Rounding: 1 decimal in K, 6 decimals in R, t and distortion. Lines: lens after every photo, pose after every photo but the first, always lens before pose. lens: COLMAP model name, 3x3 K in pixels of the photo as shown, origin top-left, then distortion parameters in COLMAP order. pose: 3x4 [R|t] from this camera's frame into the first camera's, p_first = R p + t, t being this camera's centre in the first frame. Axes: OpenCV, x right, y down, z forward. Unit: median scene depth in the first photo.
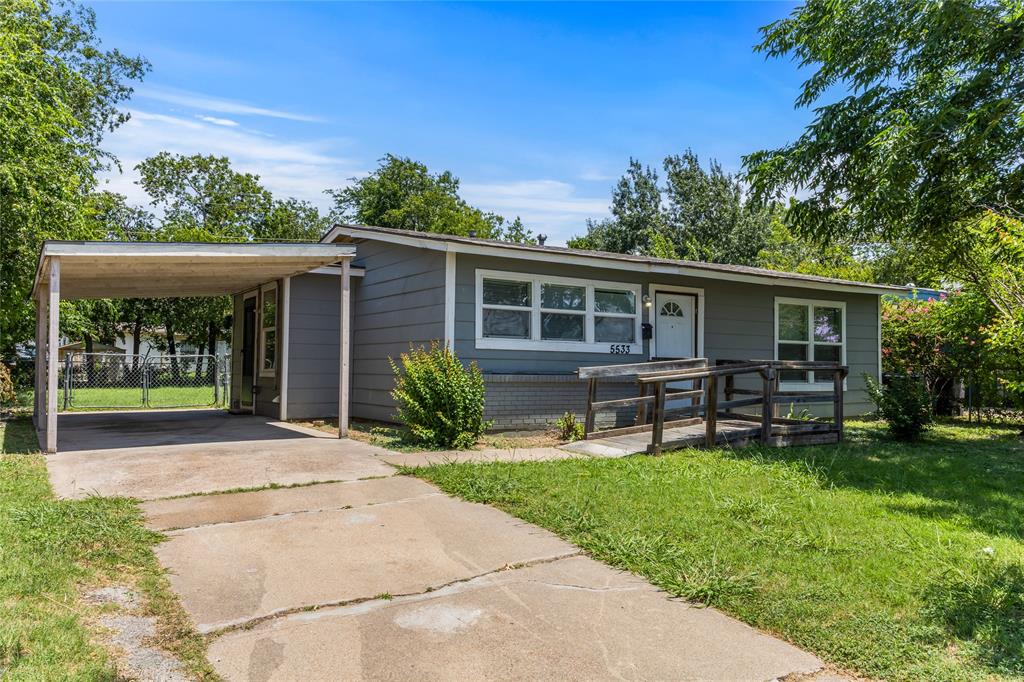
lens RADIAL K [[756.7, 0, 512.0], [0, 756.7, 341.0], [0, 0, 1]] dist [0.000432, -0.000290]
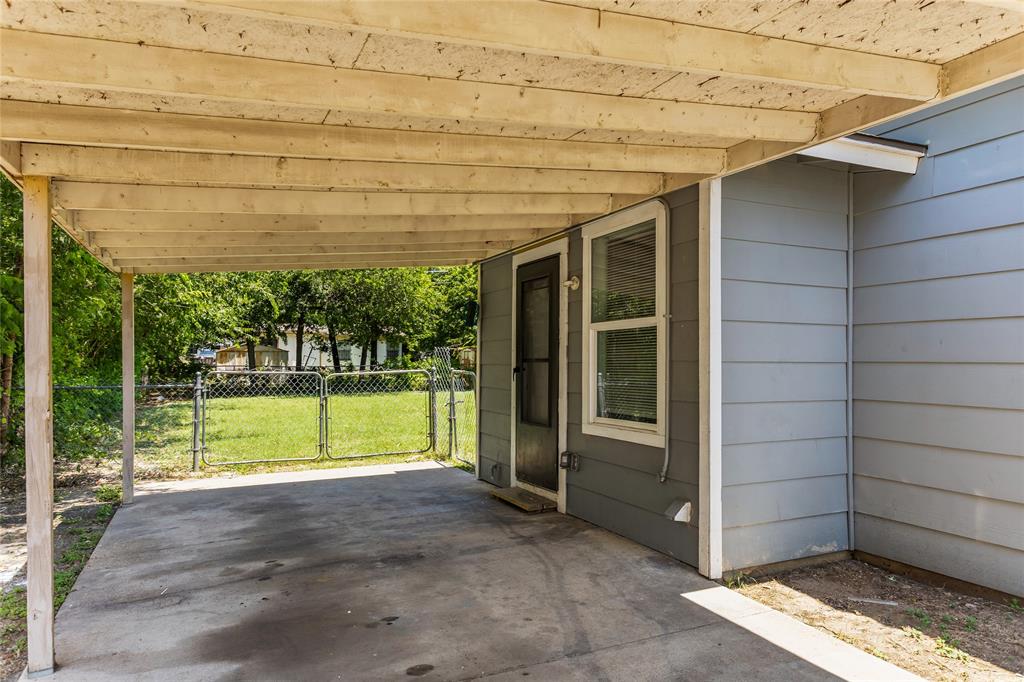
lens RADIAL K [[669.4, 0, 512.0], [0, 669.4, 341.0], [0, 0, 1]] dist [0.002667, 0.000304]
pose [[0.989137, -0.001472, -0.146989, -0.115169], [0.001854, 0.999995, 0.002457, -0.002390], [0.146985, -0.002703, 0.989135, 0.221728]]
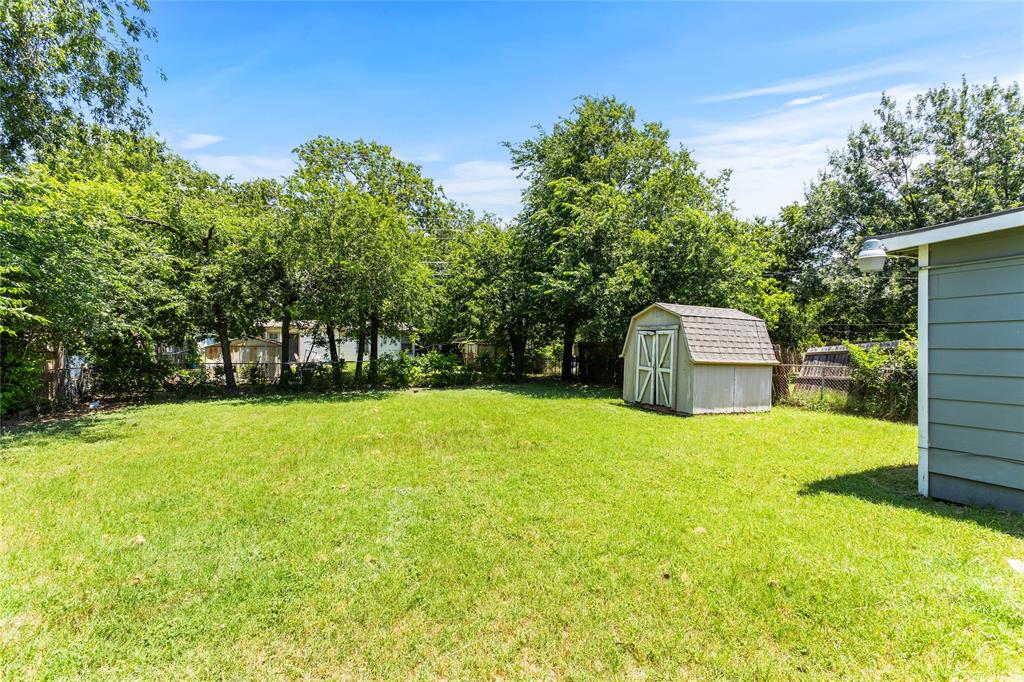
lens RADIAL K [[481.4, 0, 510.2], [0, 481.4, 351.9], [0, 0, 1]] dist [0.031120, 0.000532]
pose [[0.989381, 0.002140, -0.145330, -0.163819], [0.003495, 0.999252, 0.038505, -0.002390], [0.145304, -0.038604, 0.988634, 0.495184]]
